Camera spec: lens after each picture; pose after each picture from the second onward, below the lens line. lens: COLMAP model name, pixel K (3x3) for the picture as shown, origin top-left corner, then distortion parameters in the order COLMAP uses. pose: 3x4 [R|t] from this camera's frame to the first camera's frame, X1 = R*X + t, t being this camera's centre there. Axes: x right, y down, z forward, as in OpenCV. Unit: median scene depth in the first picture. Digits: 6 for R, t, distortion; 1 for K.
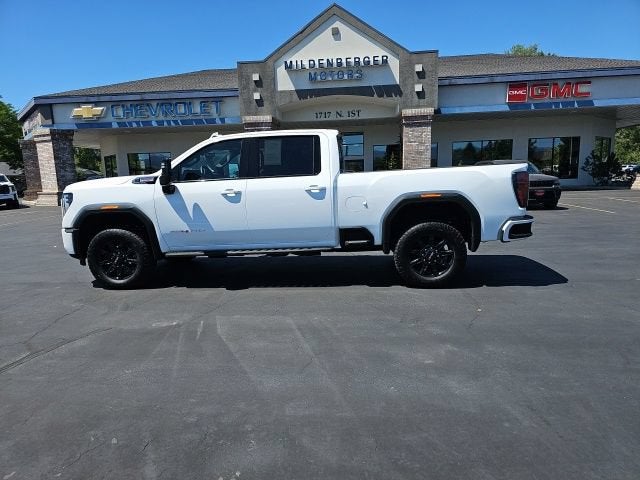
lens RADIAL K [[411.7, 0, 316.6], [0, 411.7, 247.2], [0, 0, 1]] dist [0.059411, -0.049332]
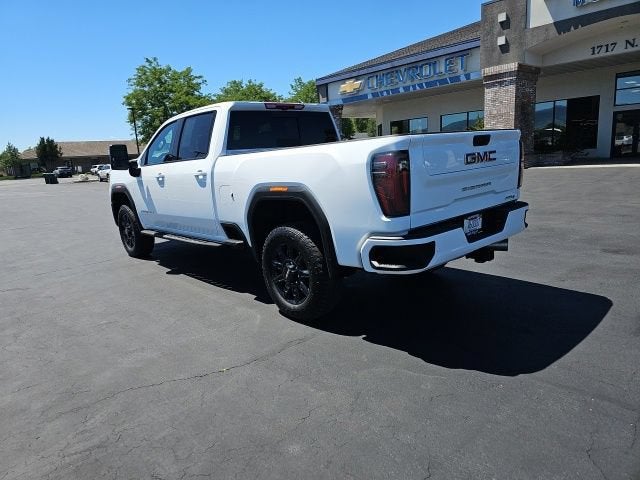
lens RADIAL K [[417.9, 0, 316.0], [0, 417.9, 235.2], [0, 0, 1]] dist [0.061389, -0.052226]
pose [[0.742721, 0.111071, -0.660324, 0.187548], [-0.072668, 0.993692, 0.085410, -0.026356], [0.665646, -0.015452, 0.746108, 0.122397]]
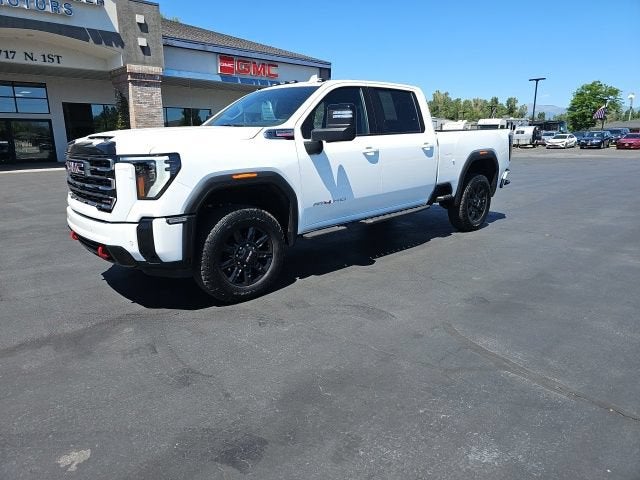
lens RADIAL K [[419.8, 0, 310.1], [0, 419.8, 237.3], [0, 0, 1]] dist [0.053851, -0.045550]
pose [[0.671699, -0.147301, 0.726032, -0.235327], [0.116064, 0.988855, 0.093245, -0.012929], [-0.731676, 0.021633, 0.681309, 0.125678]]
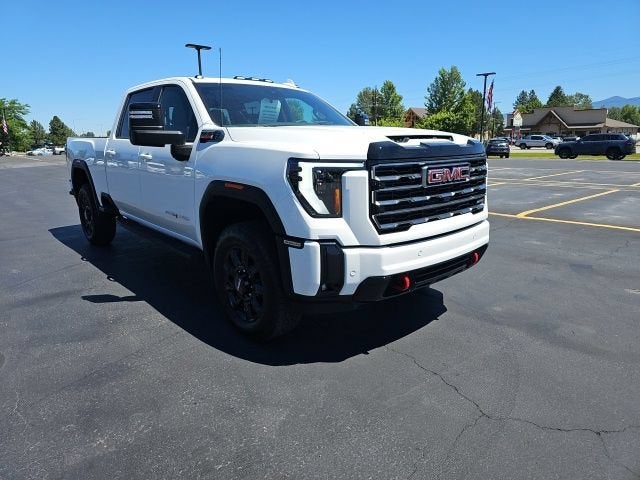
lens RADIAL K [[425.6, 0, 317.0], [0, 425.6, 234.3], [0, 0, 1]] dist [0.061745, -0.063039]
pose [[-0.736508, -0.104381, 0.668327, -0.231844], [0.151977, 0.937228, 0.313859, -0.066621], [-0.659135, 0.332730, -0.674412, 0.435319]]
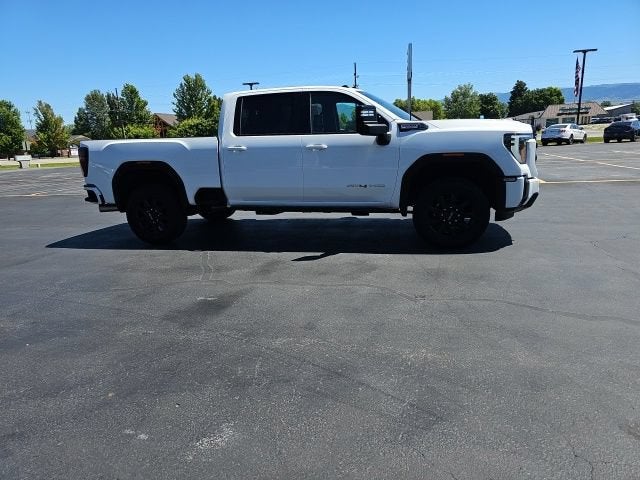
lens RADIAL K [[421.7, 0, 320.5], [0, 421.7, 245.8], [0, 0, 1]] dist [0.062025, -0.054577]
pose [[-0.986367, 0.043023, 0.158834, -0.081116], [0.104436, 0.909586, 0.402176, -0.097371], [-0.127170, 0.413282, -0.901680, 0.592548]]
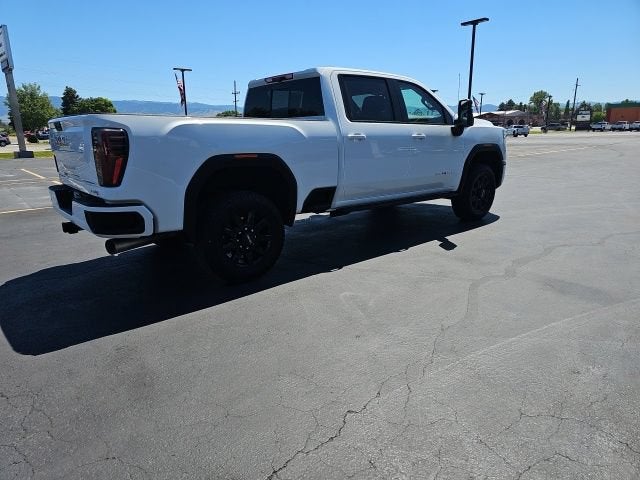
lens RADIAL K [[417.2, 0, 316.2], [0, 417.2, 242.0], [0, 0, 1]] dist [0.060738, -0.051374]
pose [[-0.692437, 0.225866, -0.685212, 0.183632], [-0.084718, 0.917709, 0.388115, -0.084085], [0.716487, 0.326795, -0.616321, 0.472791]]
